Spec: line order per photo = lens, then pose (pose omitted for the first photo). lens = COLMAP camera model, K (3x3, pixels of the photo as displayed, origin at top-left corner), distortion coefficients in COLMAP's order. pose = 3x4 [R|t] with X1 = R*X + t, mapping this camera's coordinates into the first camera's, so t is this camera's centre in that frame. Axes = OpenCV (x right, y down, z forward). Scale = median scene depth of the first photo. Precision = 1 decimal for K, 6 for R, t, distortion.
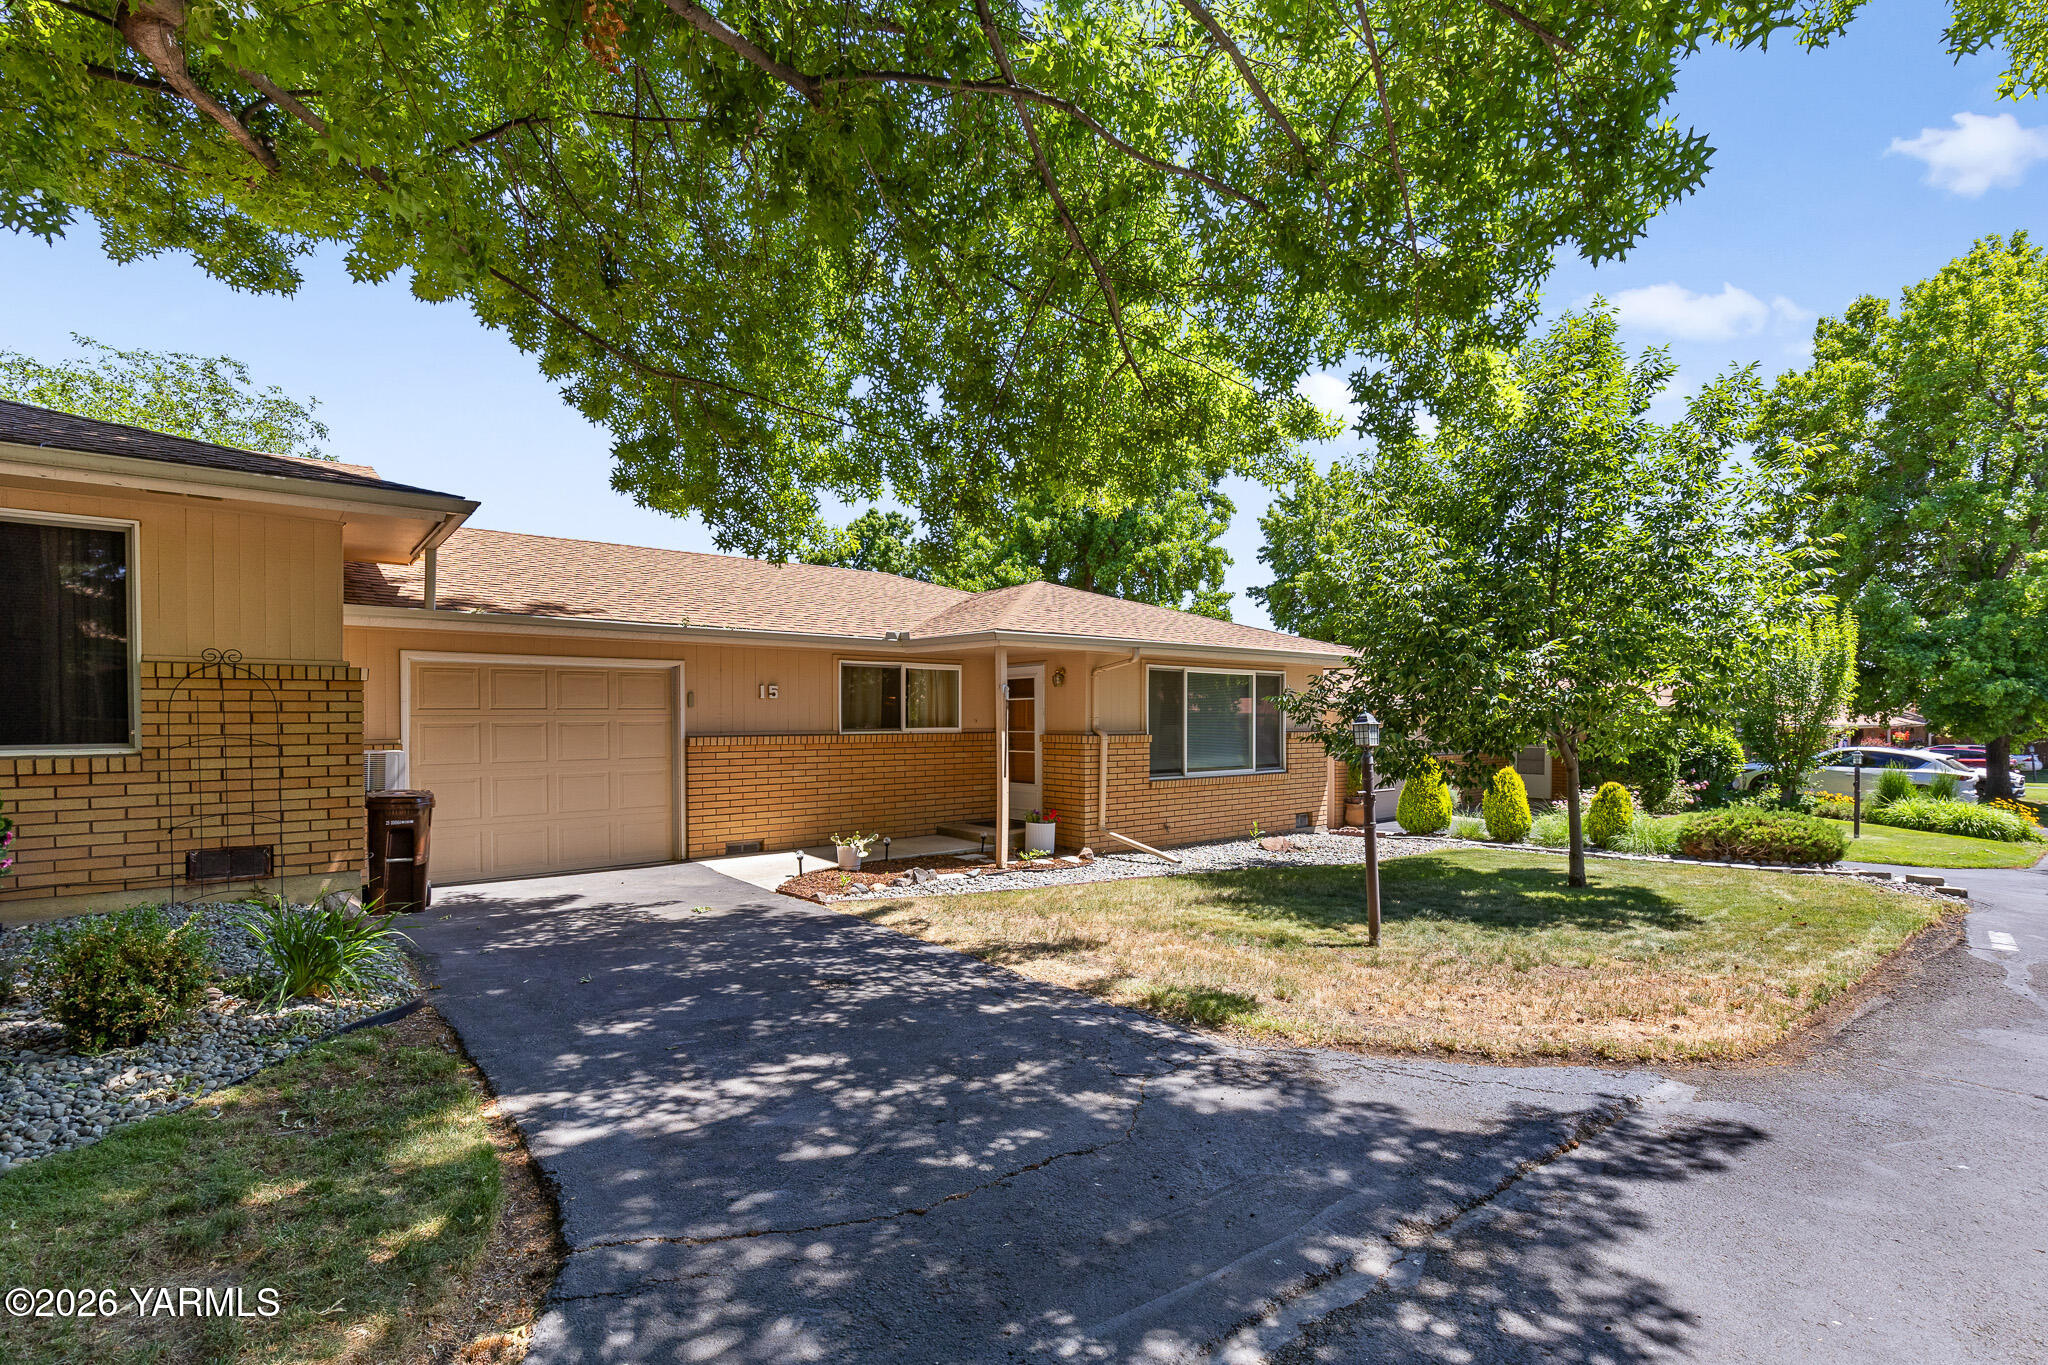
lens RADIAL K [[944.6, 0, 1024.0], [0, 944.6, 682.5], [0, 0, 1]] dist [0.002801, -0.000170]
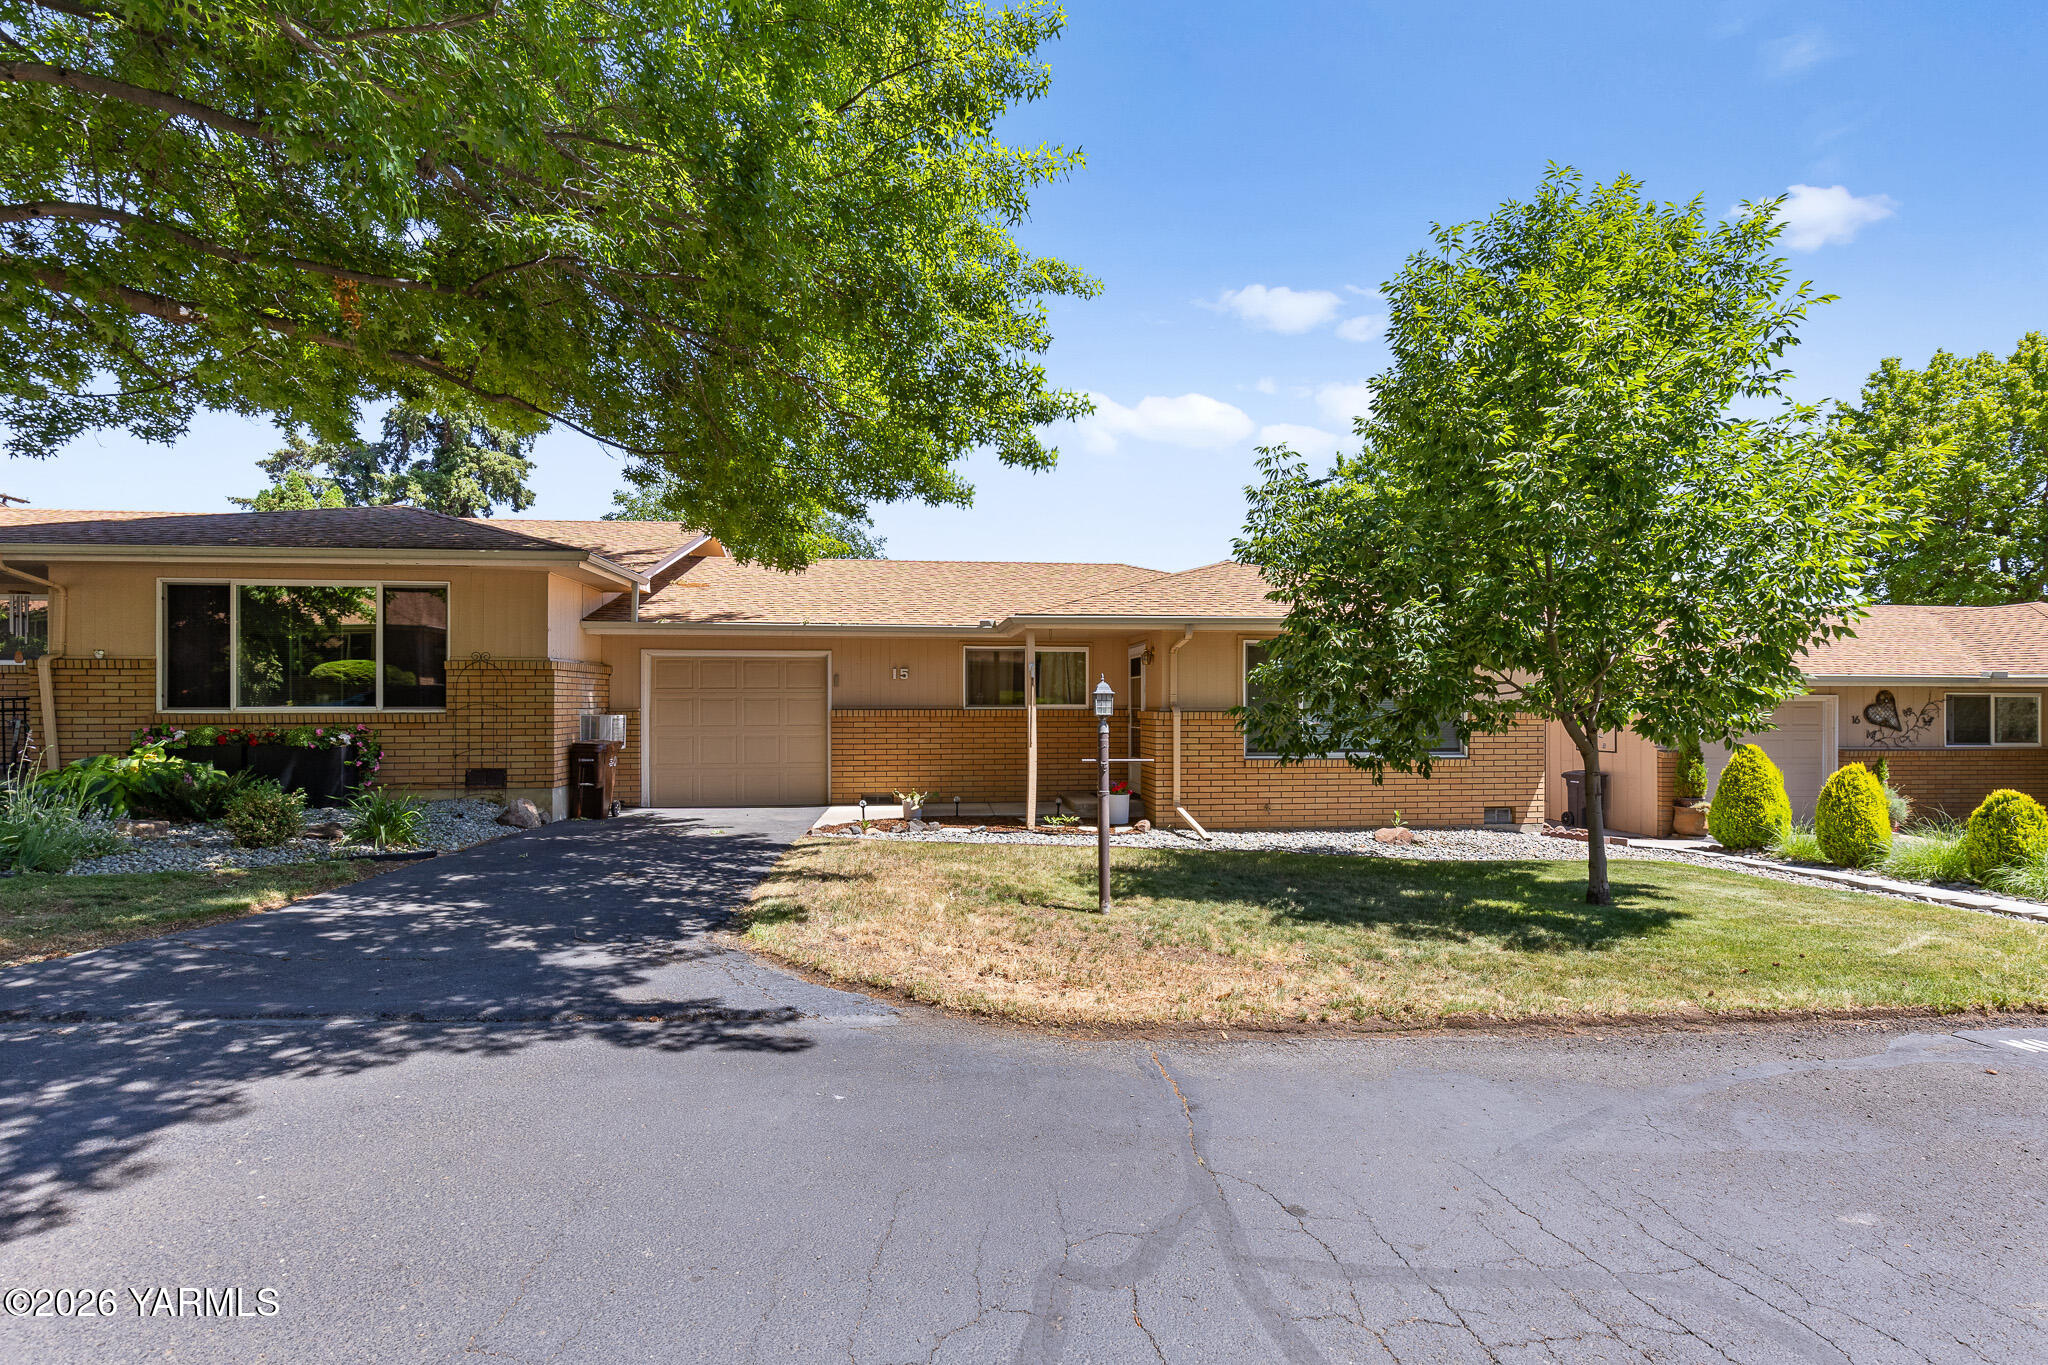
lens RADIAL K [[927.3, 0, 1024.0], [0, 927.3, 682.5], [0, 0, 1]] dist [0.004440, -0.000163]
pose [[0.838751, -0.009531, -0.544431, 0.708392], [0.017726, 0.999795, 0.009806, 0.016401], [0.544226, -0.017875, 0.838748, 0.104591]]
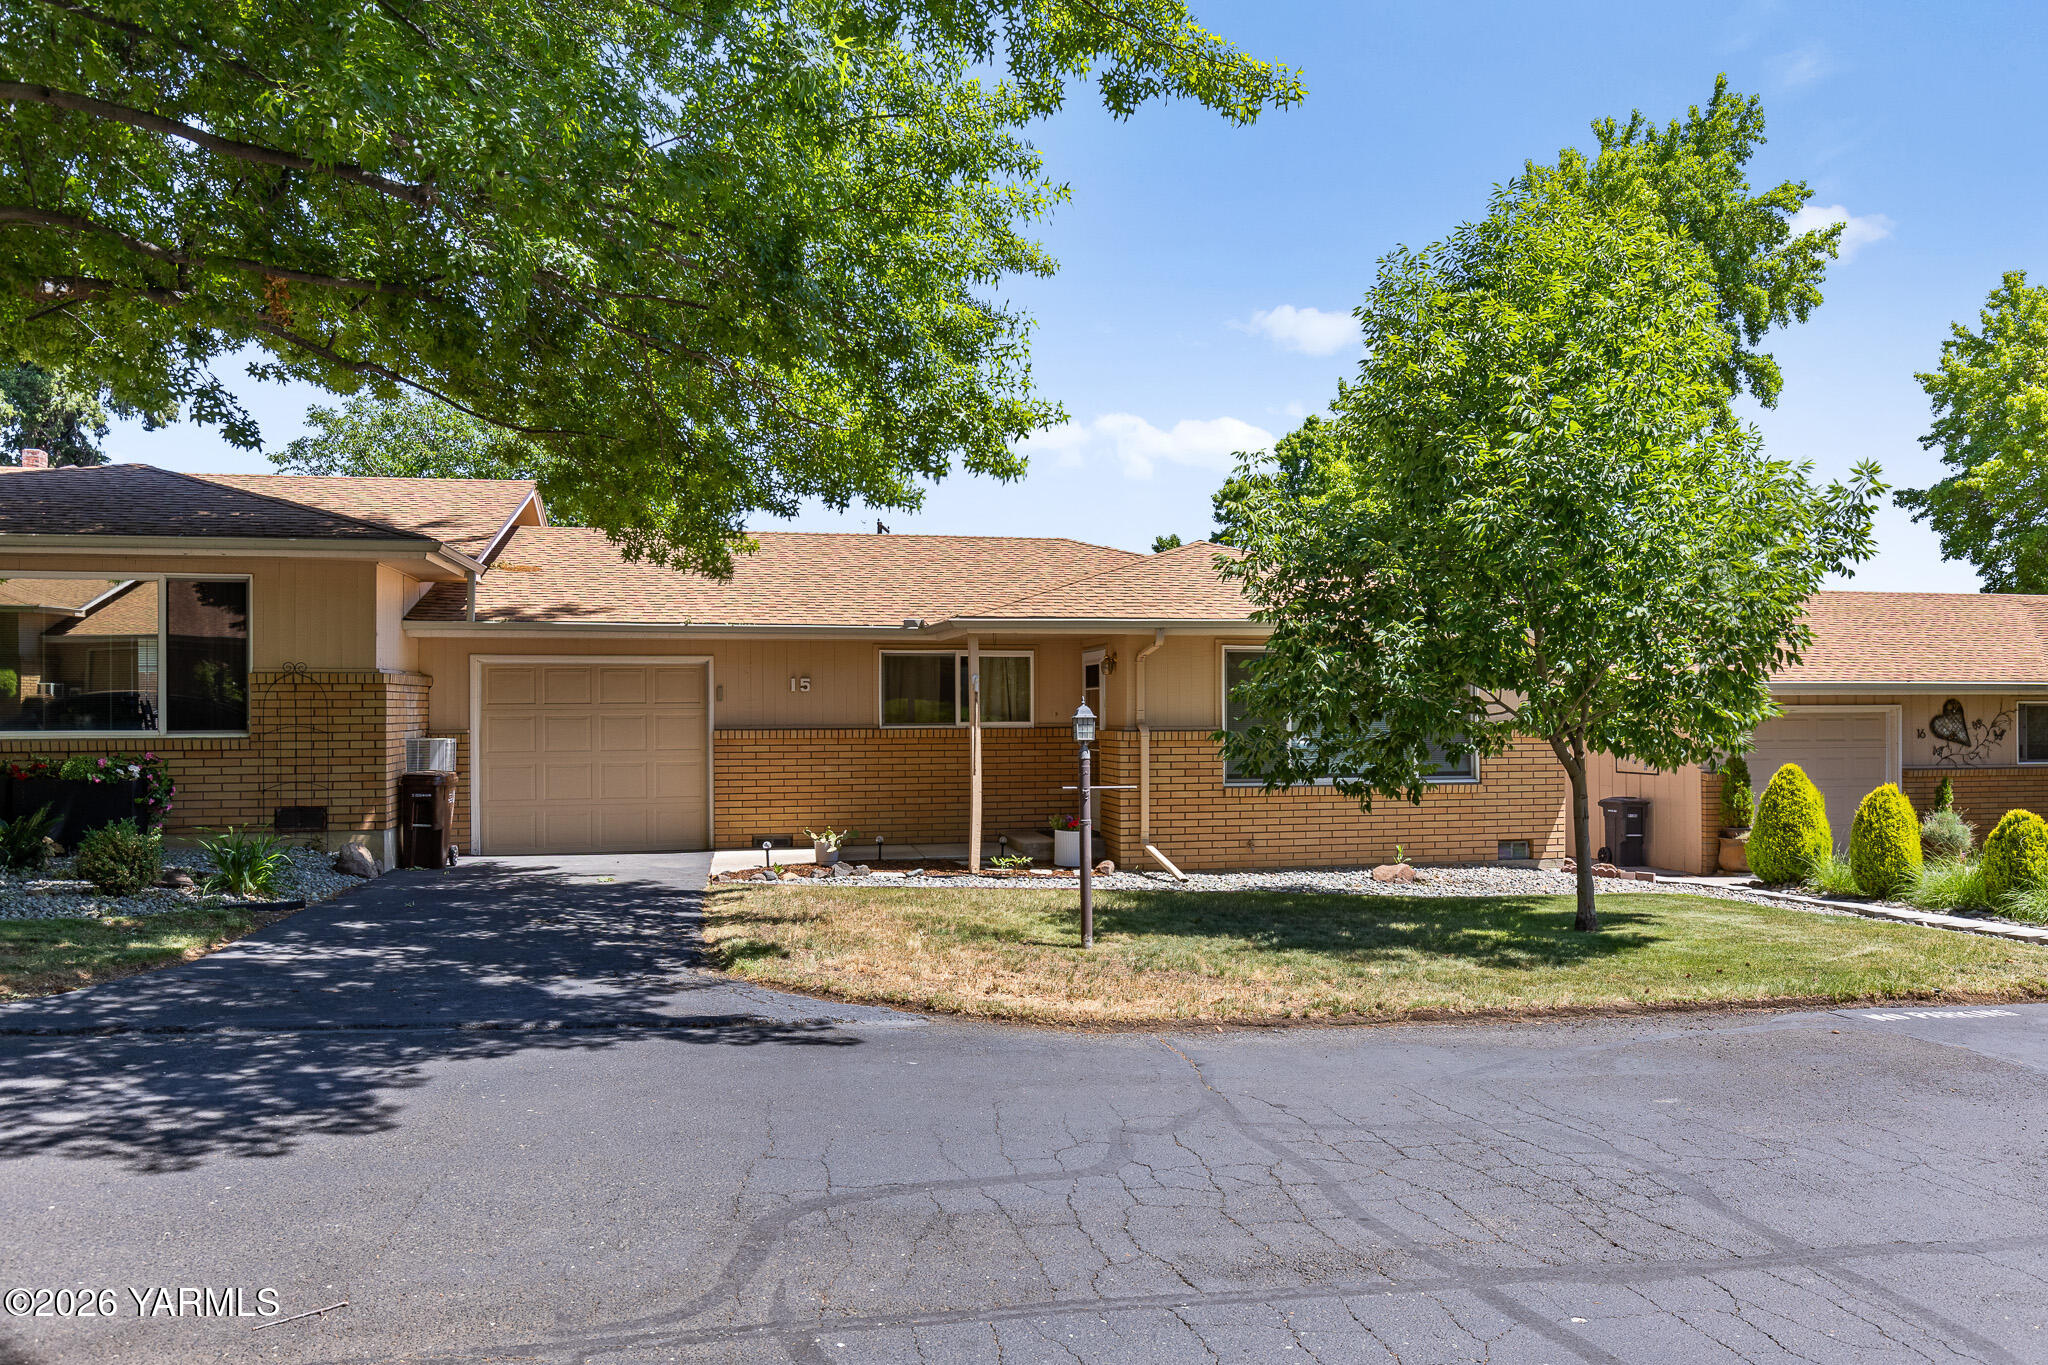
lens RADIAL K [[1389.3, 0, 1019.9], [0, 1389.3, 662.7], [0, 0, 1]] dist [-0.017821, 0.000509]
pose [[0.886964, -0.016525, -0.461543, 0.814539], [0.018691, 0.999825, 0.000122, -0.012150], [0.461461, -0.008735, 0.887118, -0.236531]]
